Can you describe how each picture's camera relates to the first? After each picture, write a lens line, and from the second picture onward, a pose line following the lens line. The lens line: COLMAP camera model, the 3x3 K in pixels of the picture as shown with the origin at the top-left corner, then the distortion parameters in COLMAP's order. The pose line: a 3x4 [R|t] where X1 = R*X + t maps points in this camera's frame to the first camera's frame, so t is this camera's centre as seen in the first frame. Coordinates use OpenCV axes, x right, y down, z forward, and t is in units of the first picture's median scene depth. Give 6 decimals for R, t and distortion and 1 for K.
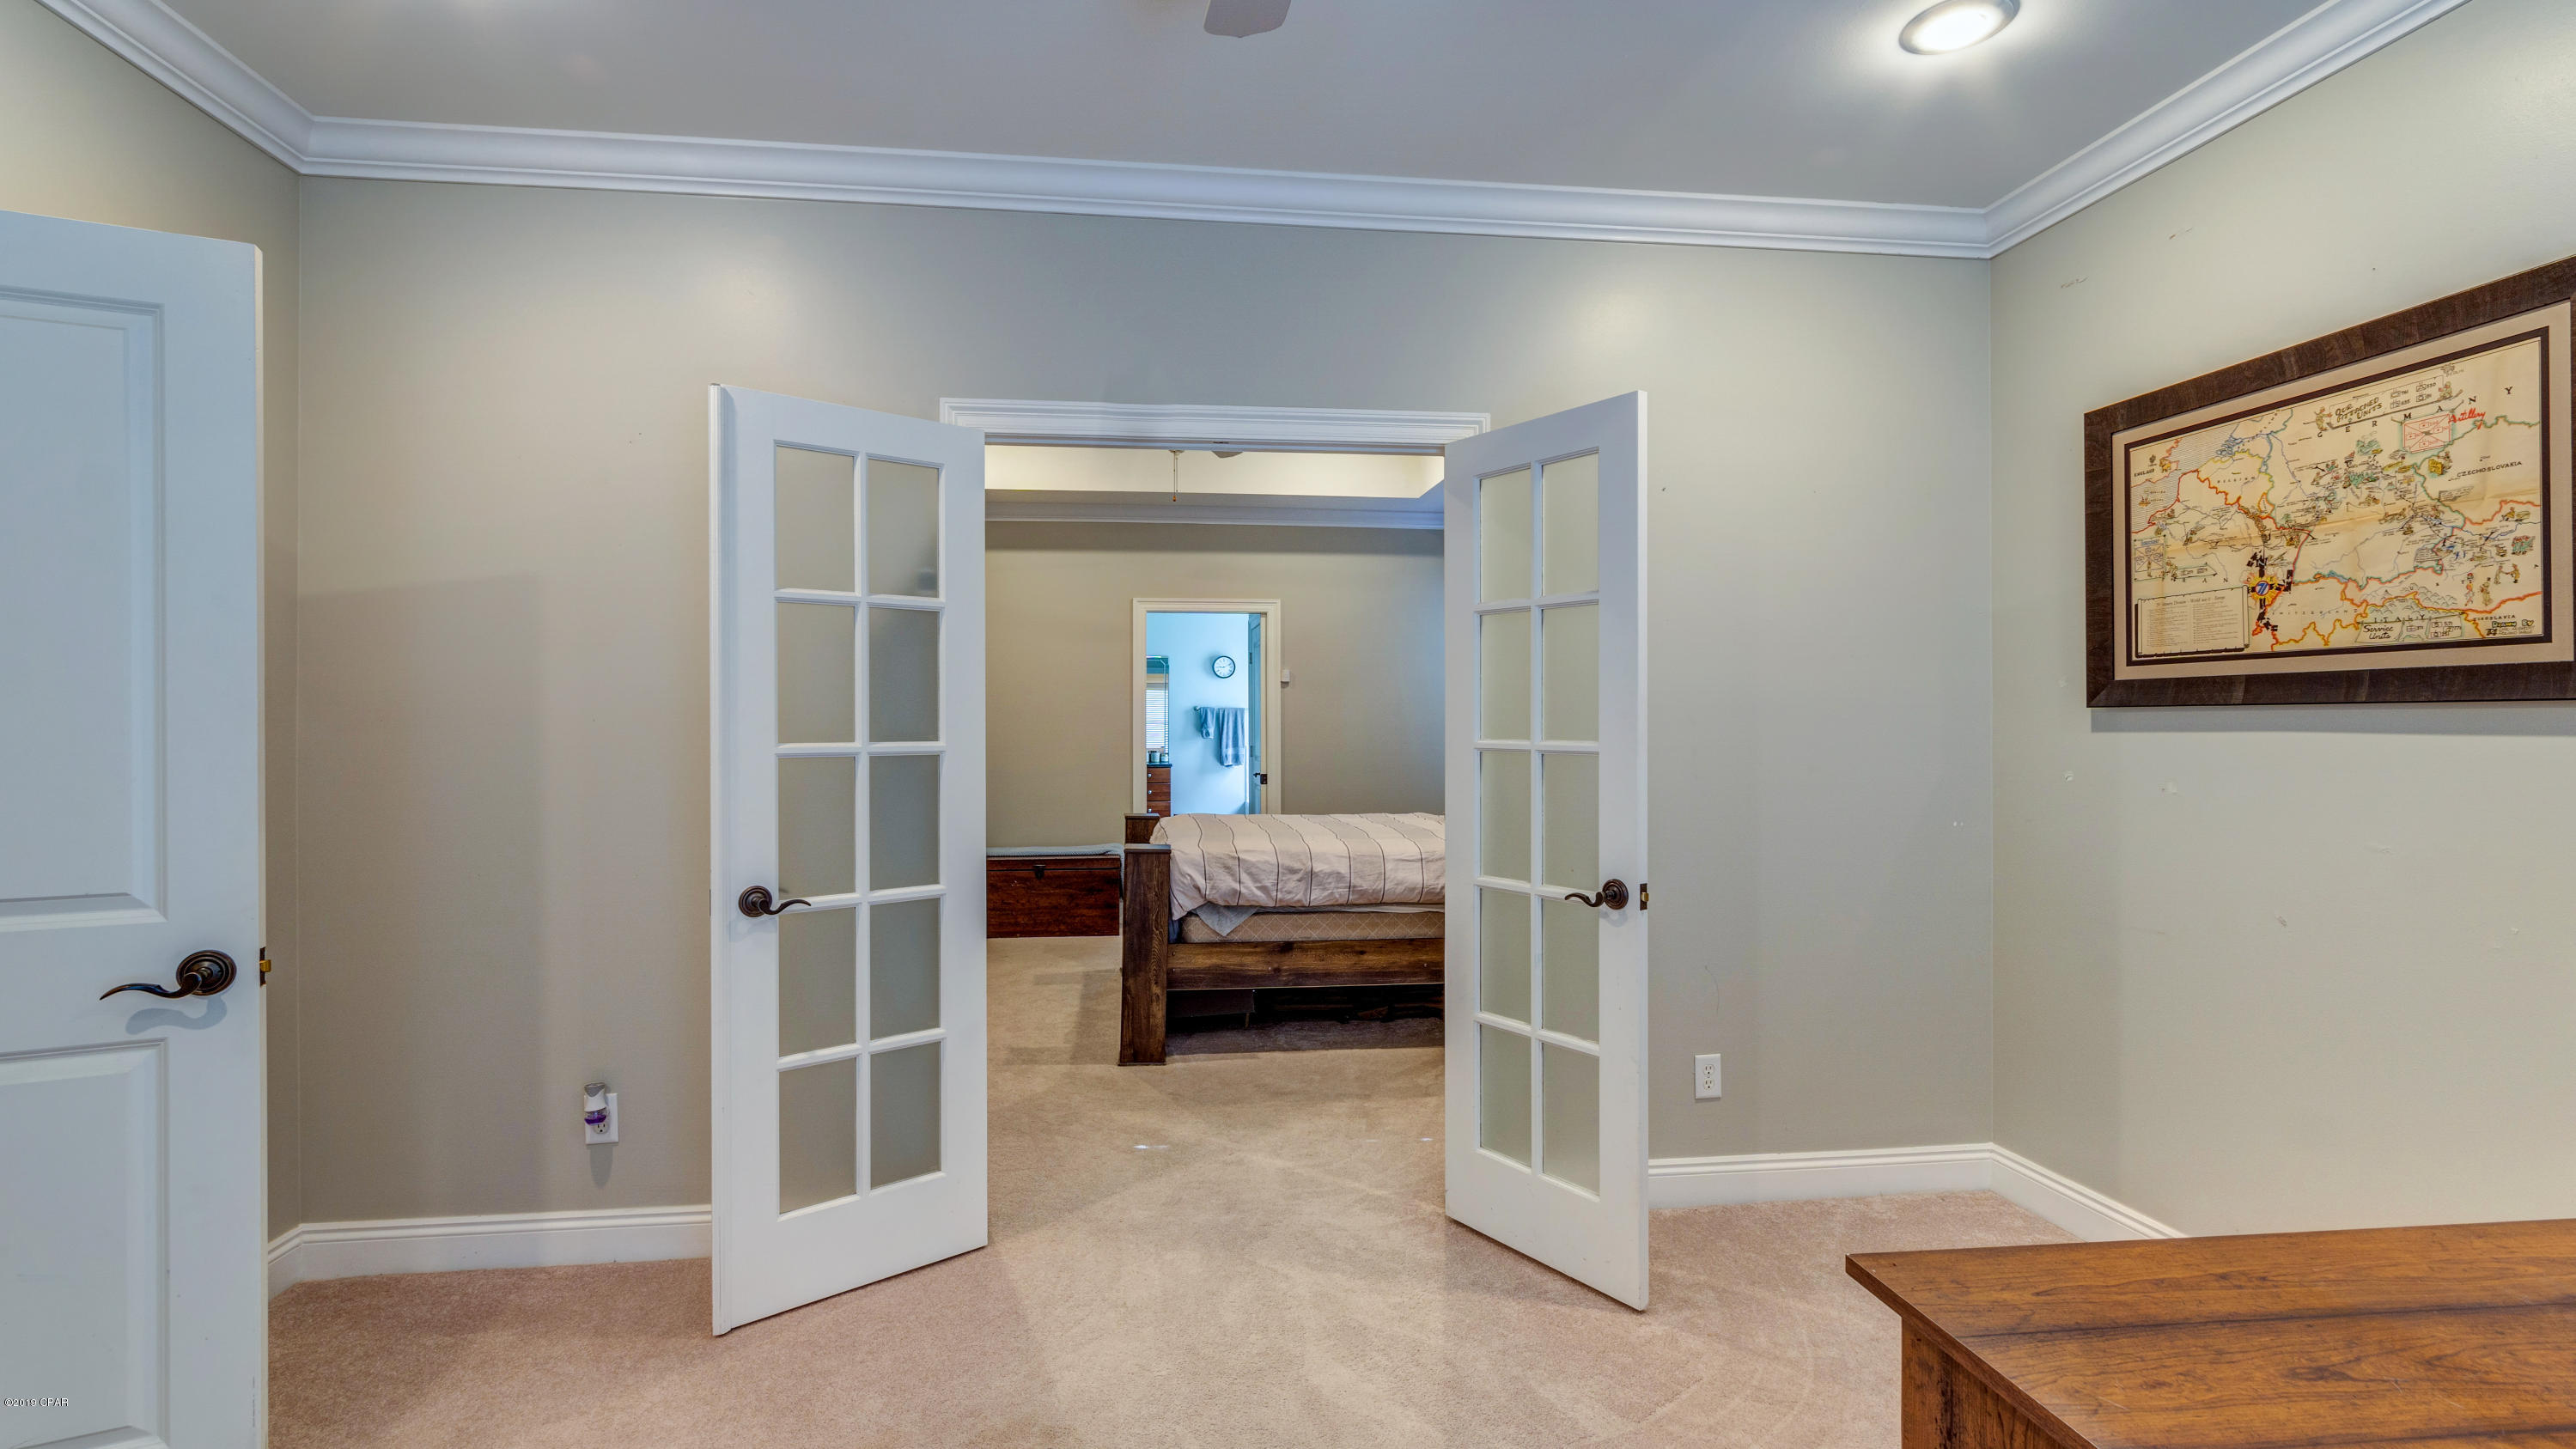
lens RADIAL K [[1146.0, 0, 1285.0], [0, 1146.0, 726.1], [0, 0, 1]] dist [-0.011077, -0.000517]
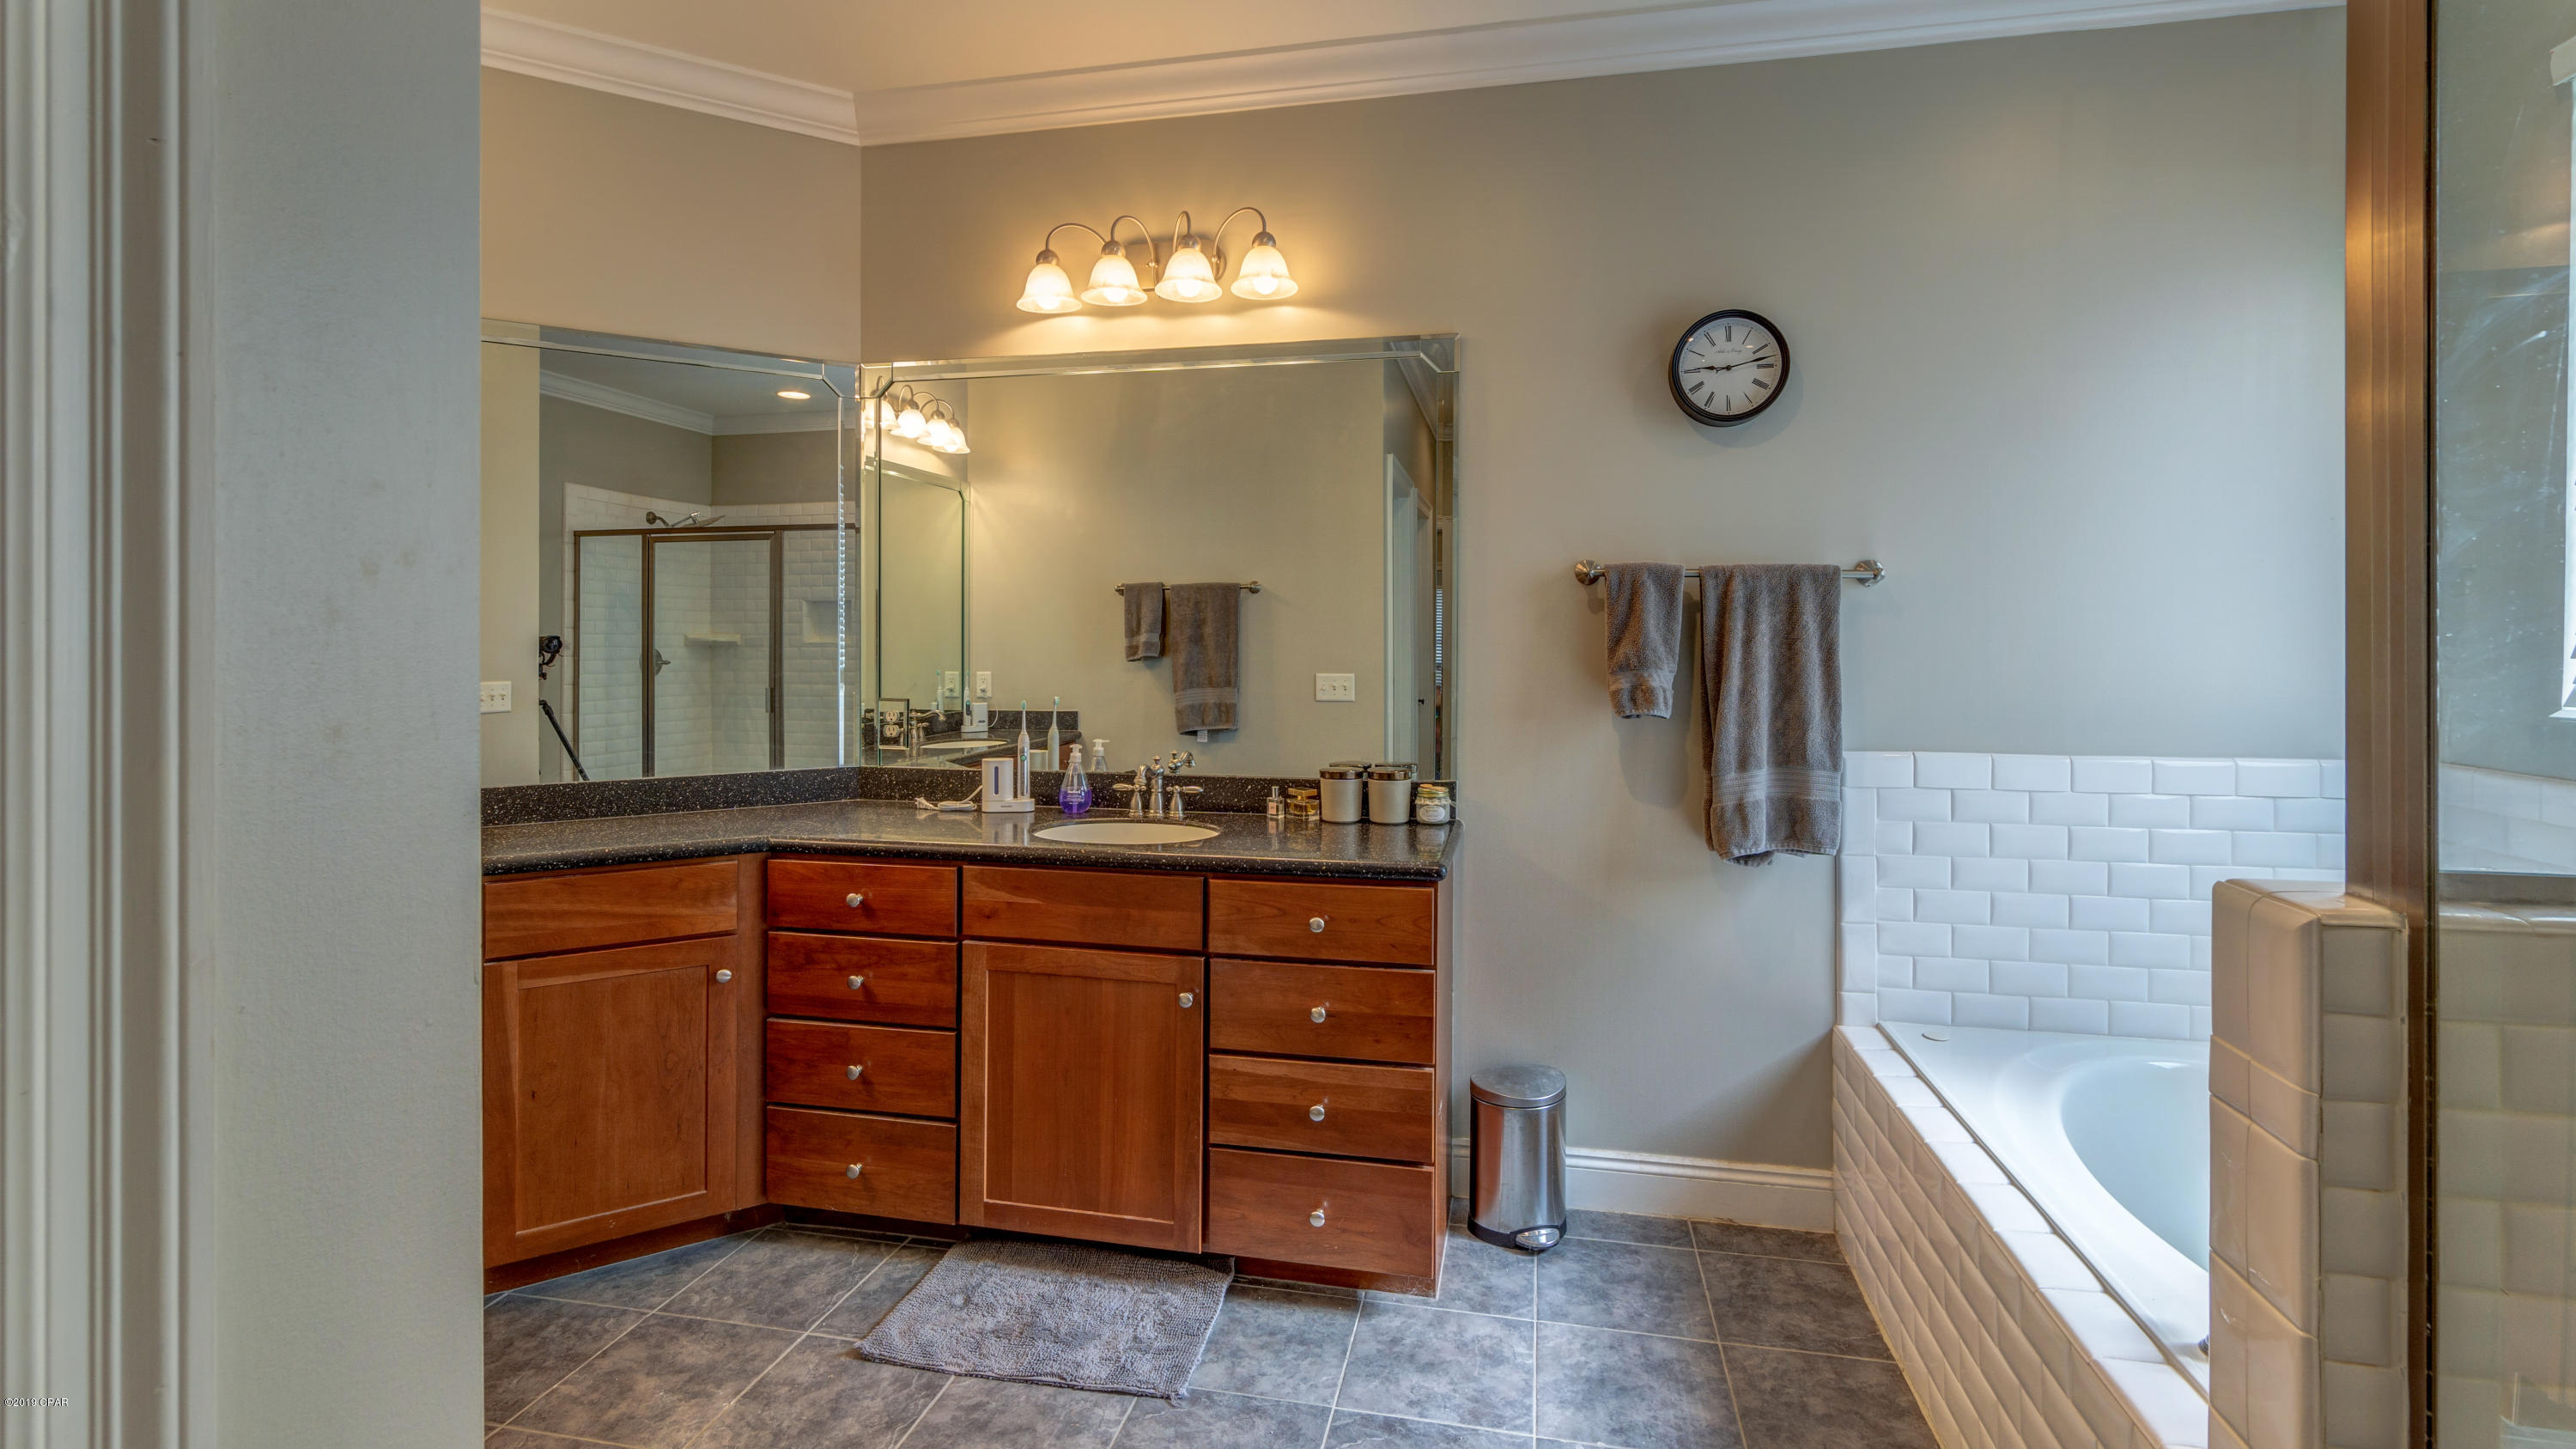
lens RADIAL K [[1146.2, 0, 1279.3], [0, 1146.2, 608.4], [0, 0, 1]] dist [-0.011077, -0.000517]
pose [[0.935783, 0.005116, -0.352538, -0.161664], [-0.006809, 0.999970, -0.003562, -0.021762], [0.352510, 0.005734, 0.935791, 2.245738]]
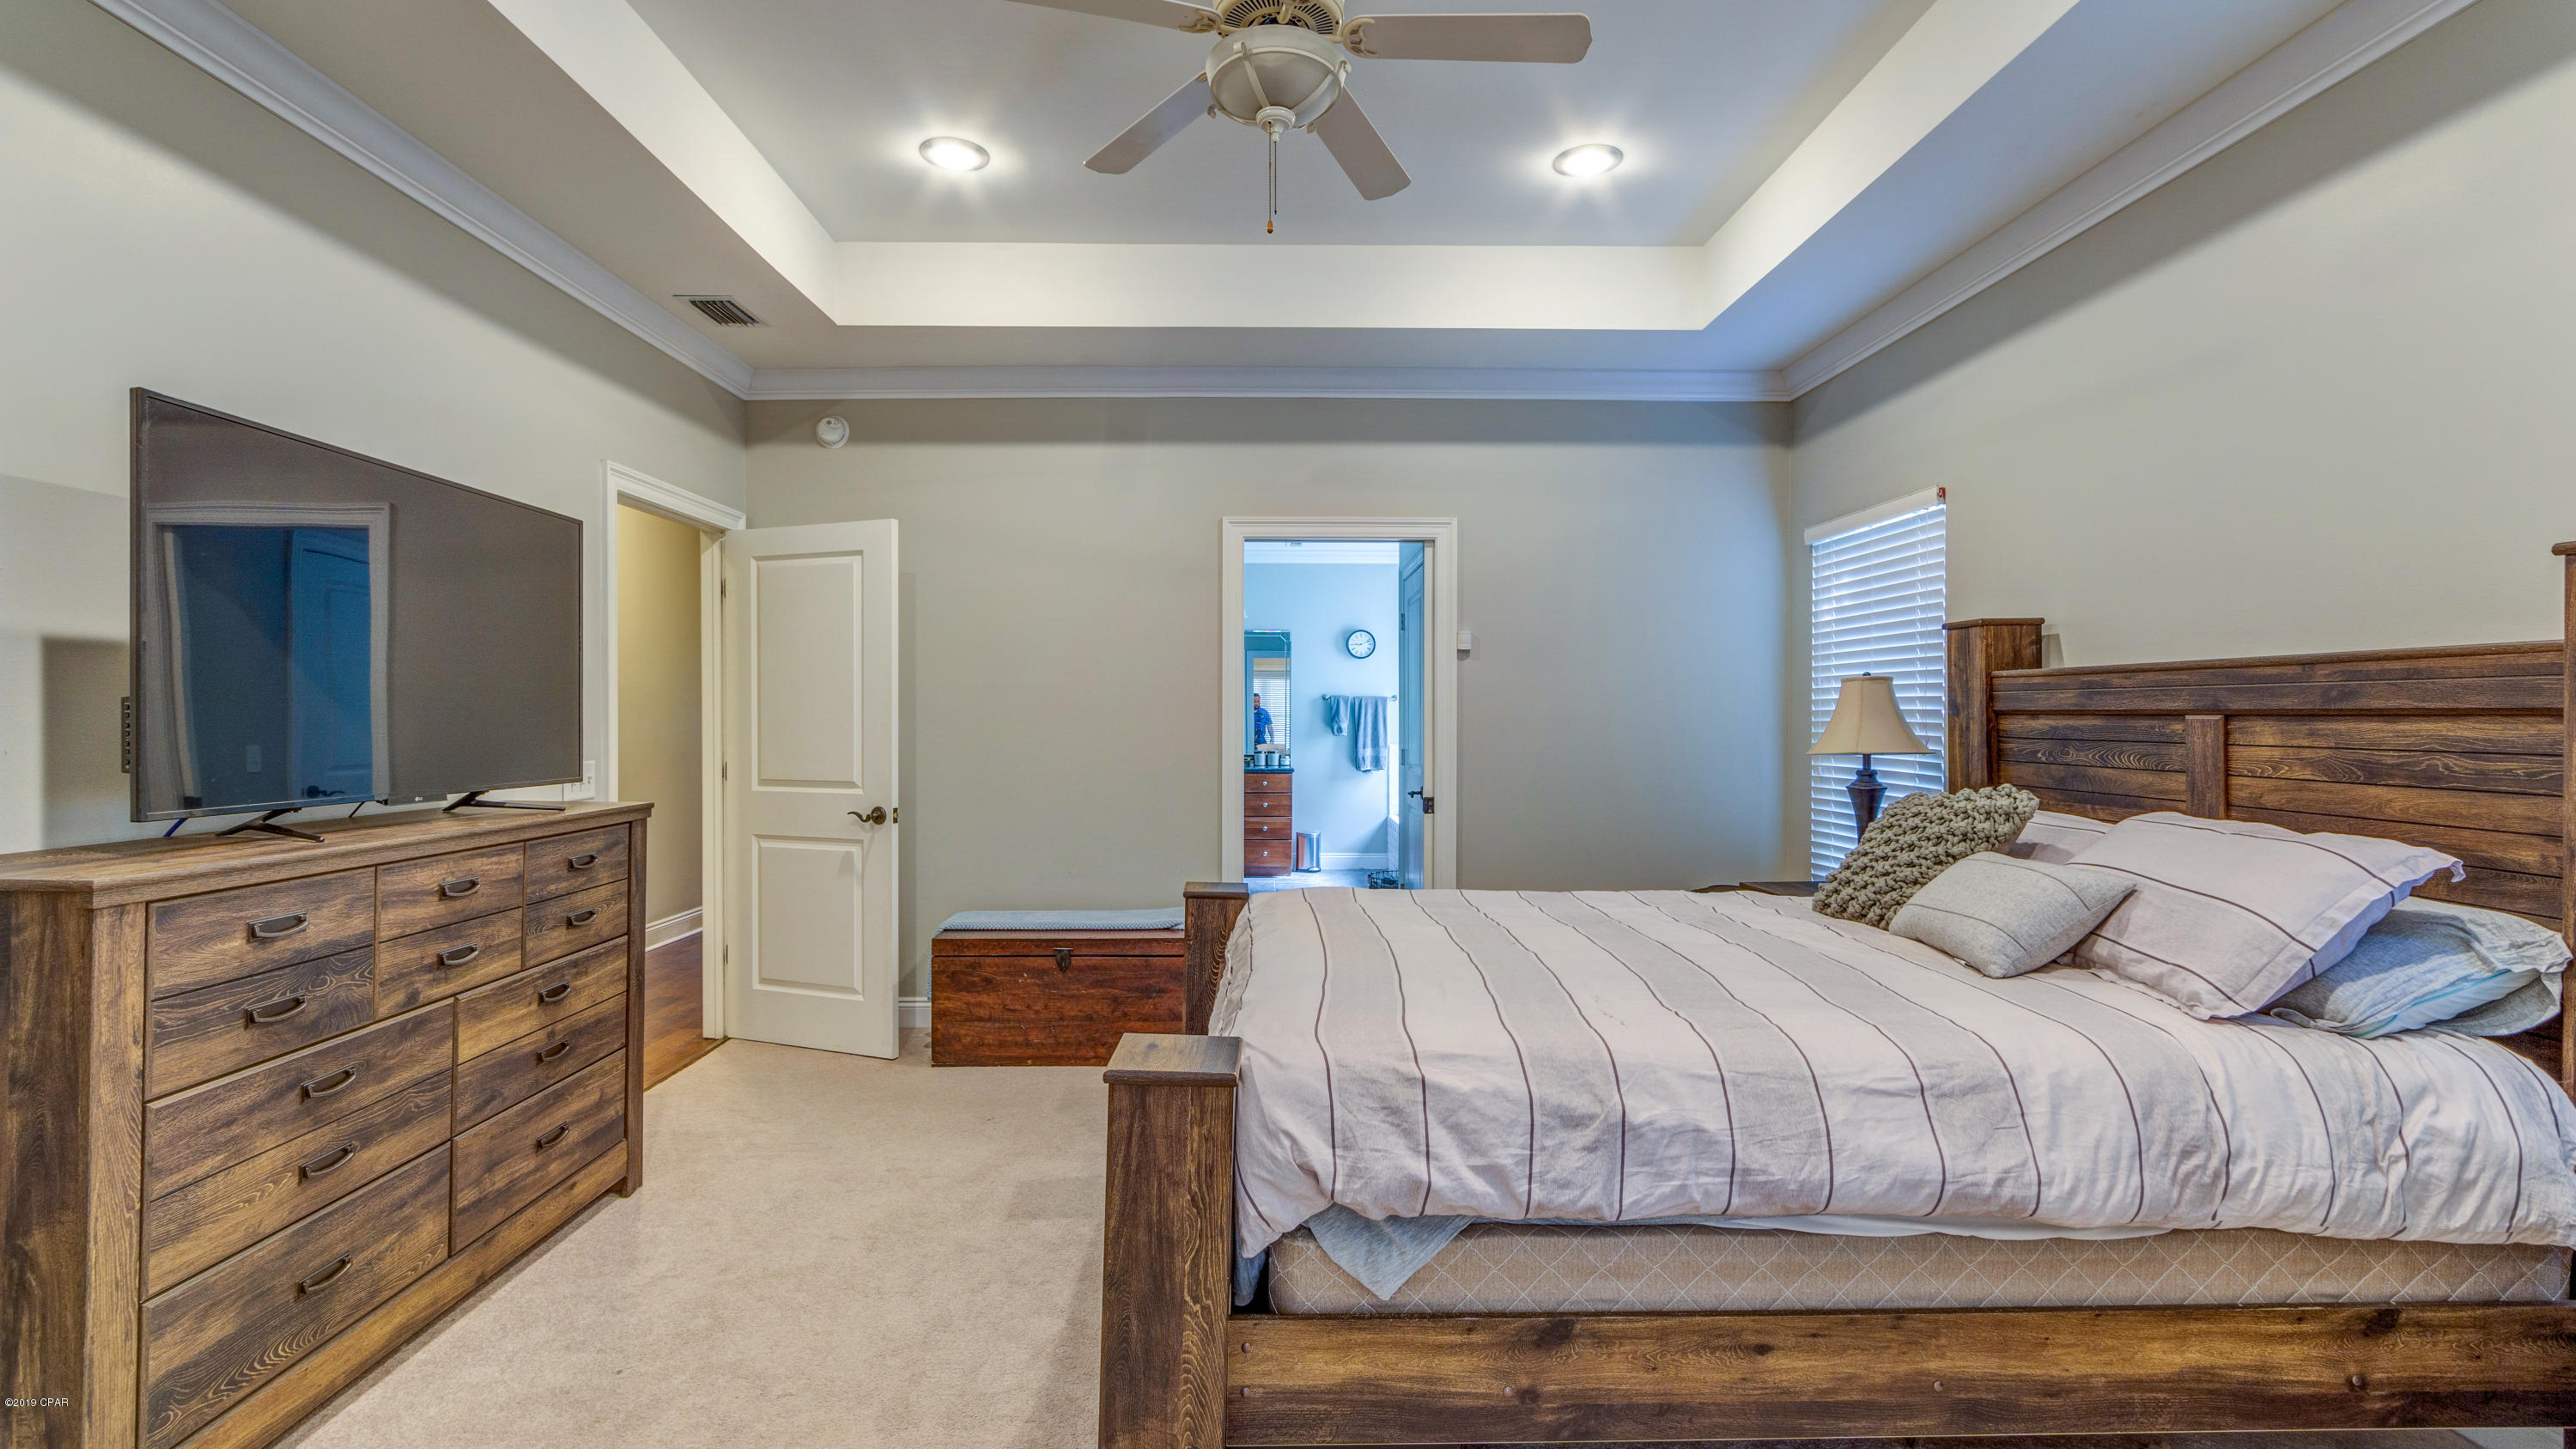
lens RADIAL K [[1146.2, 0, 1284.0], [0, 1146.2, 715.5], [0, 0, 1]] dist [-0.011077, -0.000517]
pose [[0.993263, 0.001807, -0.115871, -0.042151], [-0.002194, 0.999992, -0.003206, -0.001646], [0.115864, 0.003438, 0.993259, 0.624265]]
